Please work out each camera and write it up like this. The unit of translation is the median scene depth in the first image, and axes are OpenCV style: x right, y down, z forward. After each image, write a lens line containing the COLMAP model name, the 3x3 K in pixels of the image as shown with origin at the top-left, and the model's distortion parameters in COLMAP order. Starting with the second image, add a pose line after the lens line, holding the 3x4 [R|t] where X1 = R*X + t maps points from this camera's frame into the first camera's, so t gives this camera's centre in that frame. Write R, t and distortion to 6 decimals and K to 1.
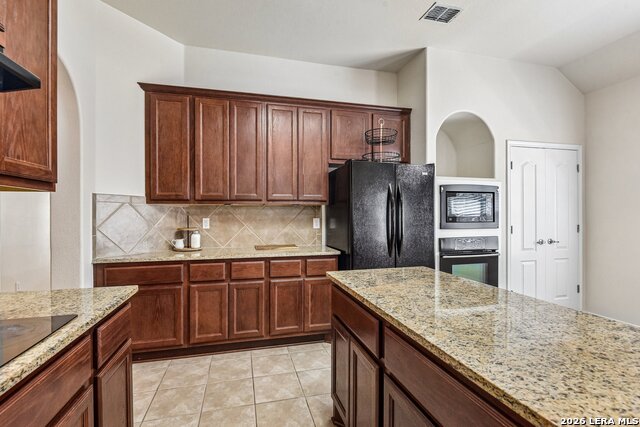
lens RADIAL K [[298.0, 0, 321.6], [0, 298.0, 216.2], [0, 0, 1]] dist [0.002807, -0.005912]
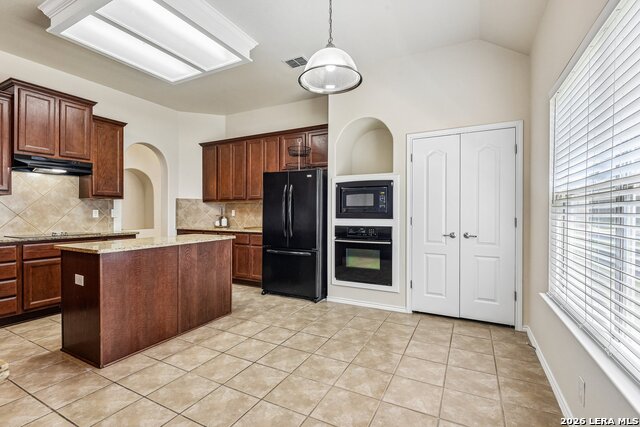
lens RADIAL K [[298.0, 0, 321.5], [0, 298.0, 212.7], [0, 0, 1]] dist [0.002807, -0.005912]
pose [[0.741563, 0.005307, -0.670862, 1.194525], [-0.000866, 0.999975, 0.006953, 0.010732], [0.670882, -0.004575, 0.741550, 0.035256]]
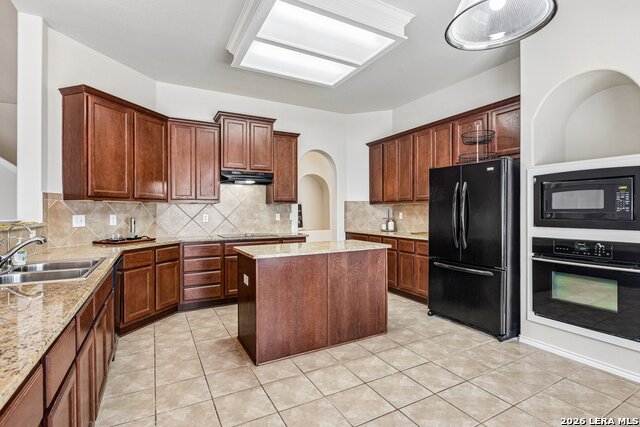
lens RADIAL K [[310.4, 0, 318.5], [0, 310.4, 209.9], [0, 0, 1]] dist [-0.000488, -0.006387]
pose [[0.230923, -0.000265, -0.972972, 1.137900], [0.006366, 0.999979, 0.001239, -0.011412], [0.972951, -0.006480, 0.230920, 0.181663]]
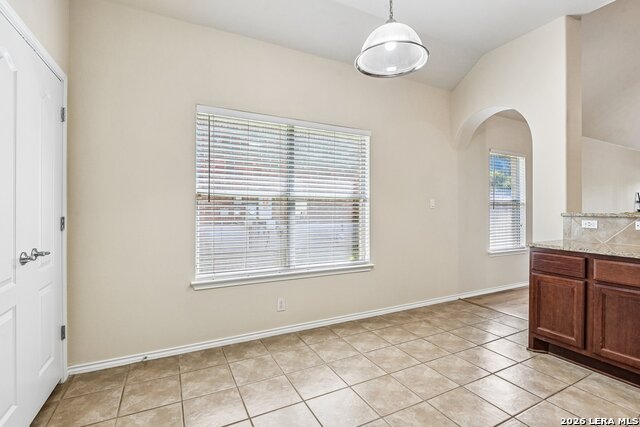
lens RADIAL K [[298.0, 0, 318.5], [0, 298.0, 206.5], [0, 0, 1]] dist [0.002807, -0.005912]
pose [[-0.197308, -0.000823, 0.980341, 0.248486], [-0.008745, 0.999961, -0.000921, 0.007130], [-0.980303, -0.008755, -0.197307, 0.770257]]
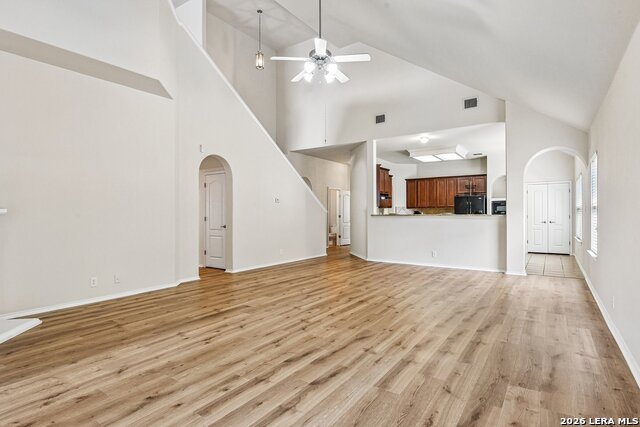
lens RADIAL K [[343.5, 0, 320.5], [0, 343.5, 212.8], [0, 0, 1]] dist [-0.002486, -0.000768]
pose [[0.652661, -0.000285, -0.757650, 1.880871], [0.004926, 0.999980, 0.003867, -0.011849], [0.757634, -0.006256, 0.652650, -2.515195]]
